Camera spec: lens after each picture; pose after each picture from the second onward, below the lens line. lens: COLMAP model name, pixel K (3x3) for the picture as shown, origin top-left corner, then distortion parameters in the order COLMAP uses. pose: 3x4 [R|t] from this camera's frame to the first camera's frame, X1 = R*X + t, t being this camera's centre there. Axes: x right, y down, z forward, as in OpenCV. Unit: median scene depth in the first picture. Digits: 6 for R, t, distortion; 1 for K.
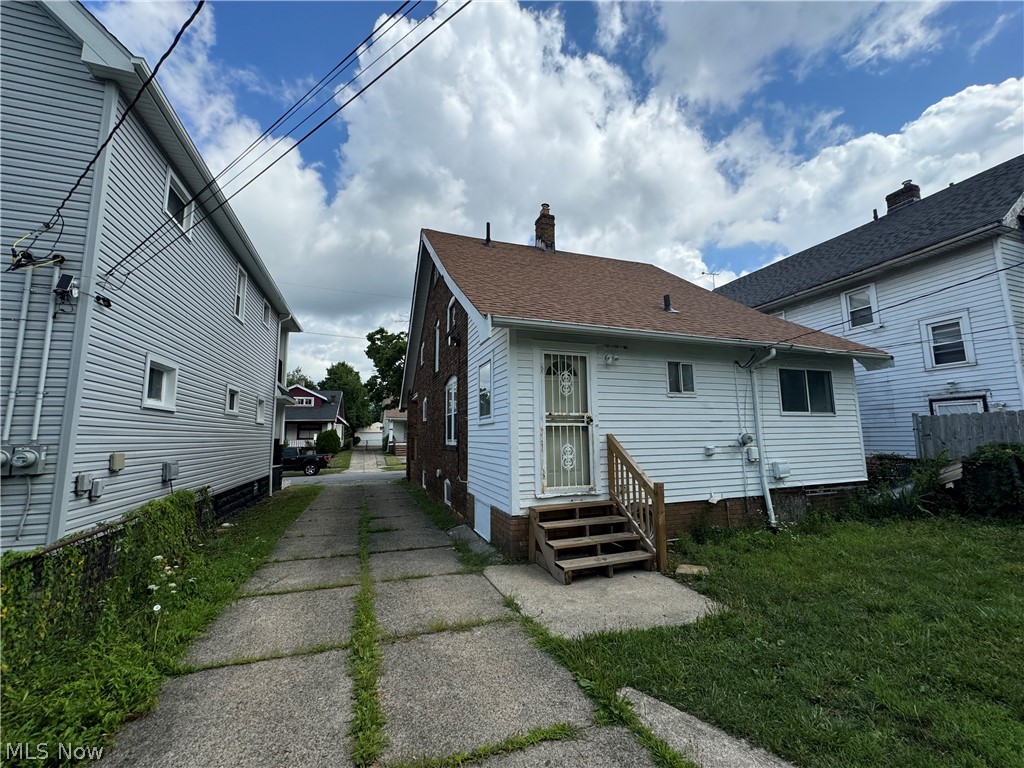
lens RADIAL K [[409.7, 0, 511.7], [0, 409.7, 382.5], [0, 0, 1]] dist [-0.002079, 0.000256]
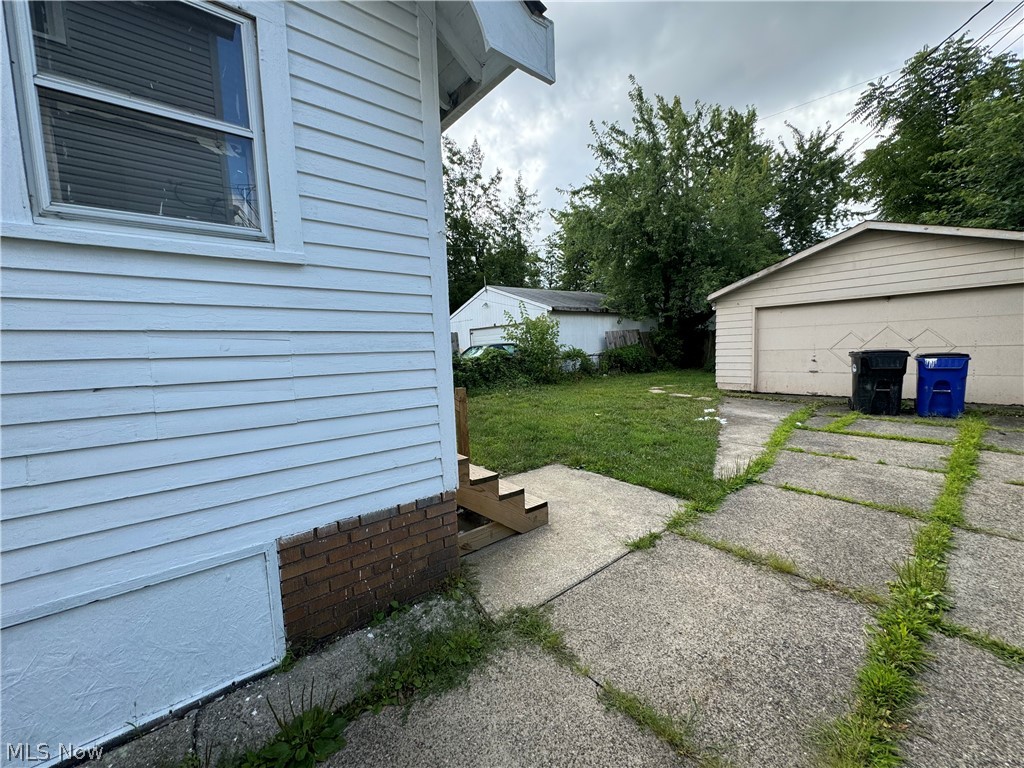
lens RADIAL K [[409.7, 0, 511.5], [0, 409.7, 386.1], [0, 0, 1]] dist [-0.002079, 0.000256]
pose [[-0.334016, -0.059164, 0.940709, -0.665867], [-0.079985, 0.996207, 0.034254, 0.284814], [-0.939167, -0.063801, -0.337482, 1.664311]]
